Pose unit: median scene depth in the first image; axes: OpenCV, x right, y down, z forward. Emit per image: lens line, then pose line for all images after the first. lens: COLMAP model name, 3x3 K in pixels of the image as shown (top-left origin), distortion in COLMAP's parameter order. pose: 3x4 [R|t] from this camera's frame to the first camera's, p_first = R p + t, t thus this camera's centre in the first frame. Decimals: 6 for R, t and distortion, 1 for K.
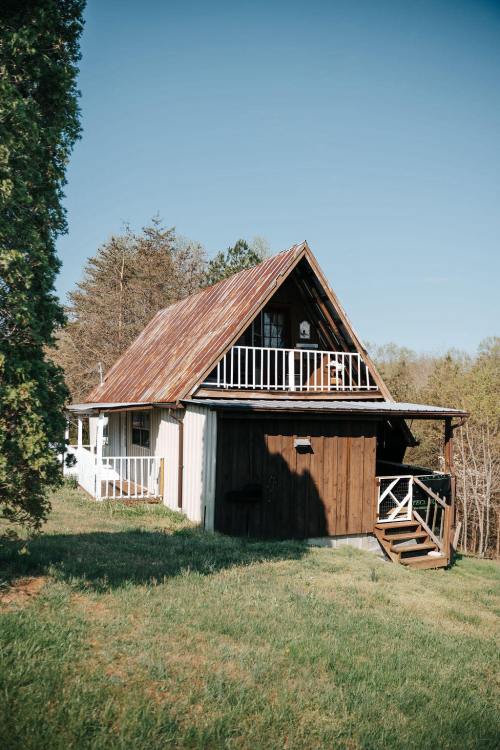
lens RADIAL K [[613.3, 0, 249.1], [0, 613.3, 376.2], [0, 0, 1]] dist [-0.113598, 0.081802]
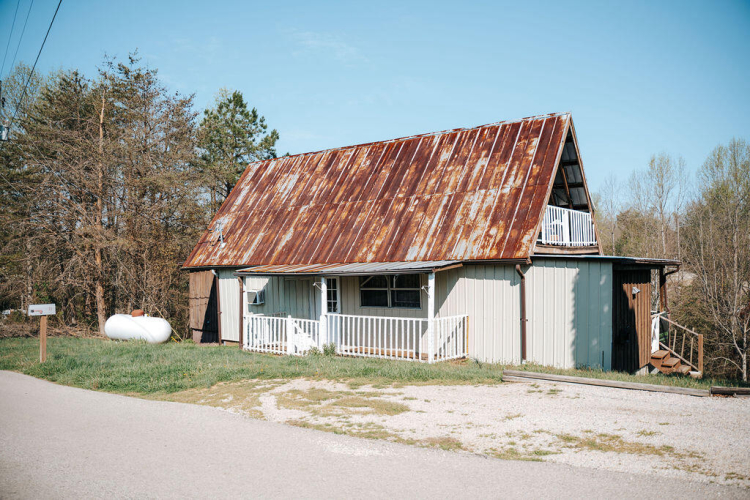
lens RADIAL K [[613.3, 0, 375.0], [0, 613.3, 250.6], [0, 0, 1]] dist [-0.113598, 0.081802]
pose [[0.862803, -0.016915, 0.505258, -0.866678], [0.006935, 0.999742, 0.021625, 0.005730], [-0.505493, -0.015154, 0.862697, 0.248933]]
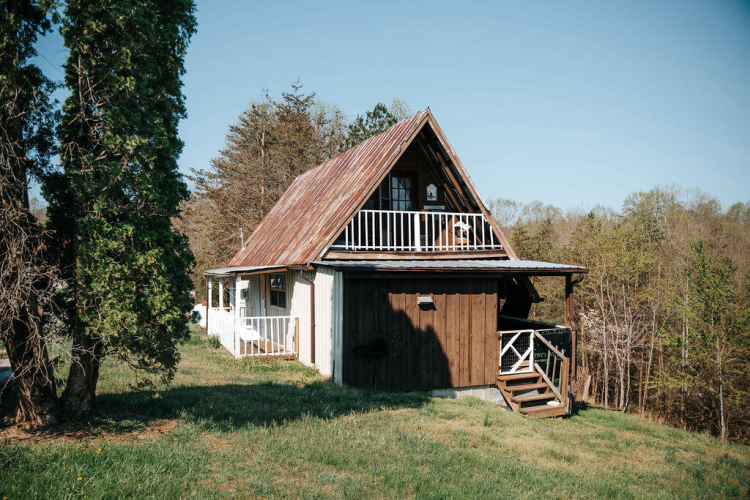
lens RADIAL K [[613.3, 0, 373.8], [0, 613.3, 254.6], [0, 0, 1]] dist [-0.113598, 0.081802]
pose [[0.998965, -0.021393, -0.040150, 0.039988], [0.022501, 0.999373, 0.027354, -0.000899], [0.039540, -0.028229, 0.998819, -0.056550]]
